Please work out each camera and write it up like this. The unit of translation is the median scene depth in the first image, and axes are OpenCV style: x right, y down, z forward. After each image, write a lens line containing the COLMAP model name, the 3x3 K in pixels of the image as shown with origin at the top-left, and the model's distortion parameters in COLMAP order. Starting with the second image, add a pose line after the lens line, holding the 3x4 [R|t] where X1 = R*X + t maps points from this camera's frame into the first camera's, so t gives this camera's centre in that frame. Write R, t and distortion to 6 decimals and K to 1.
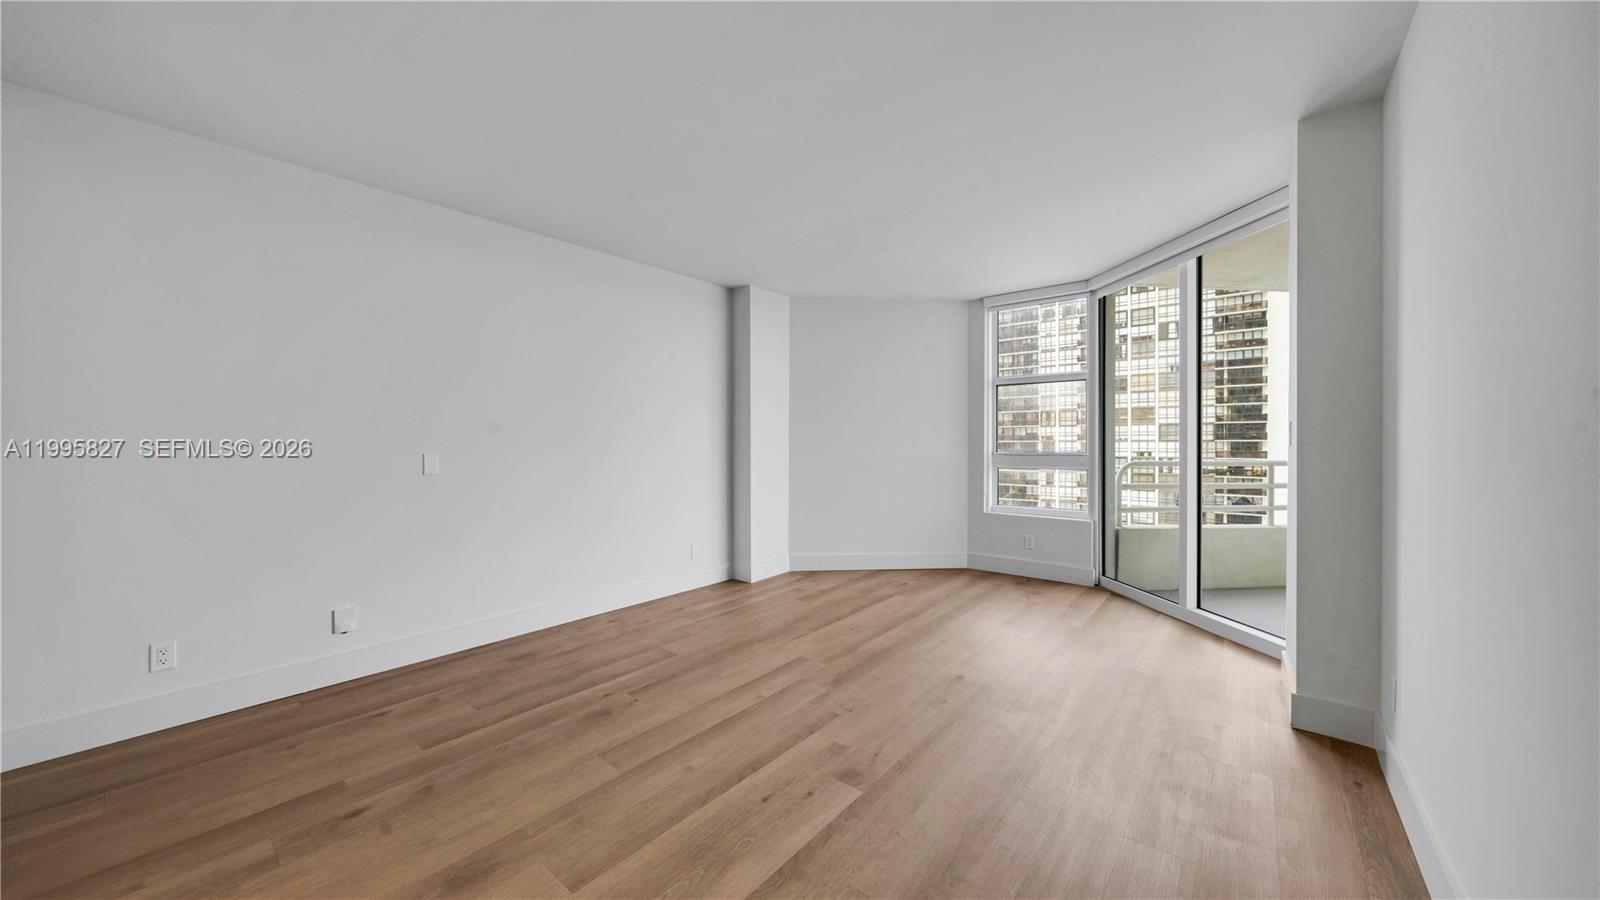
lens RADIAL K [[551.8, 0, 802.0], [0, 551.8, 443.9], [0, 0, 1]] dist [-0.000700, -0.000095]
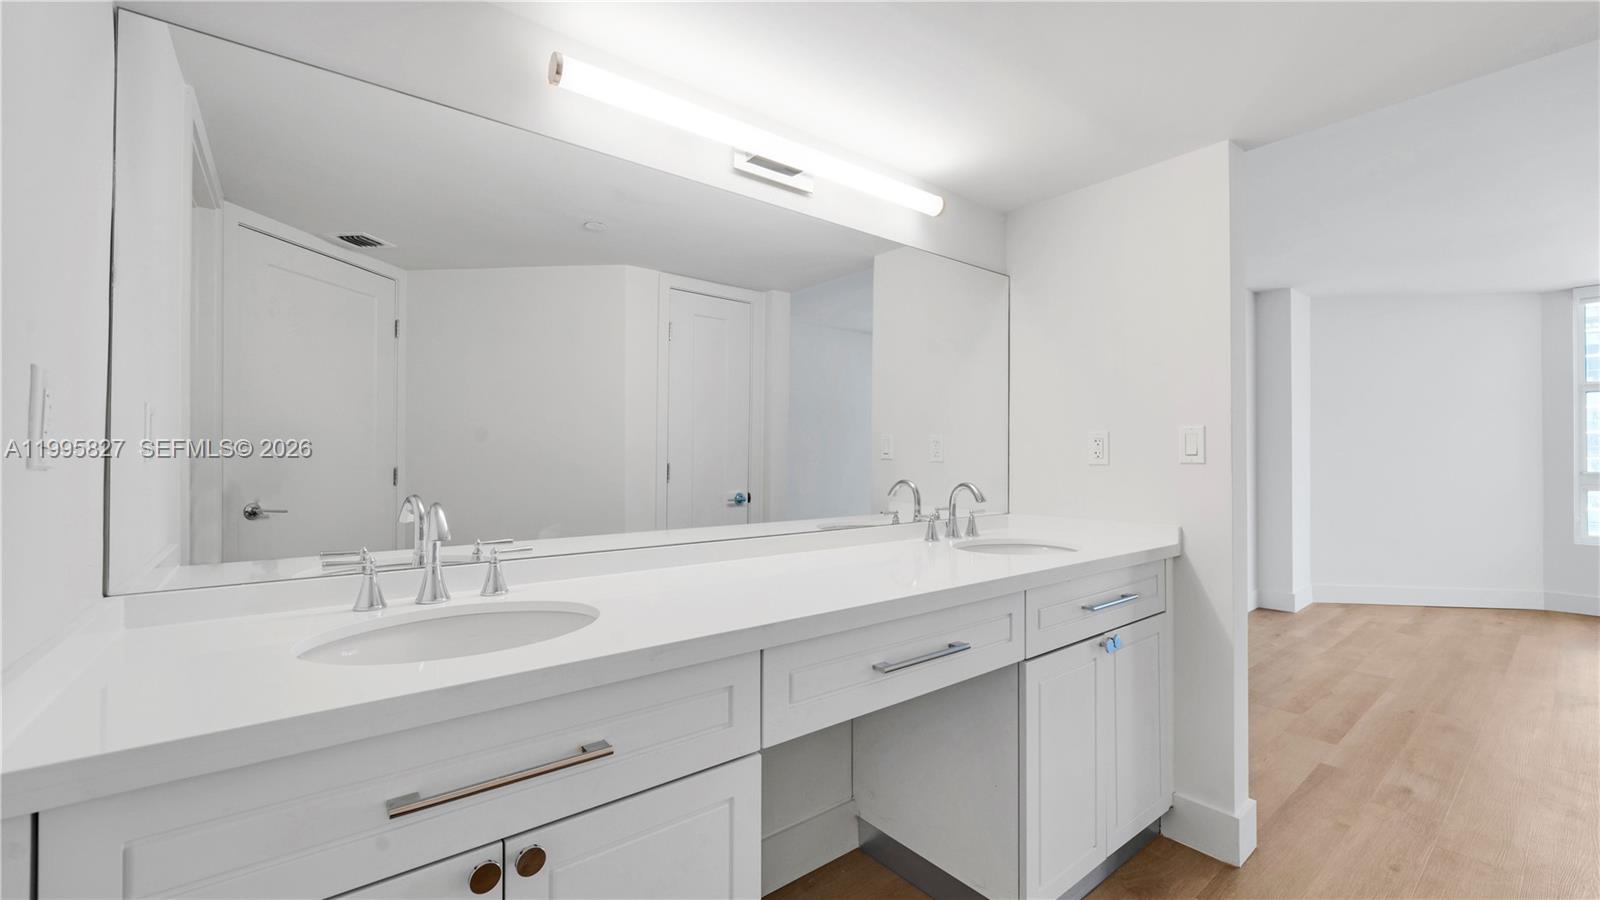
lens RADIAL K [[629.6, 0, 806.3], [0, 629.6, 446.5], [0, 0, 1]] dist [-0.002776, -0.000065]
pose [[0.975641, 0.001467, -0.219367, -0.932542], [-0.004839, 0.999878, -0.014839, -0.004678], [0.219319, 0.015539, 0.975530, -0.288274]]
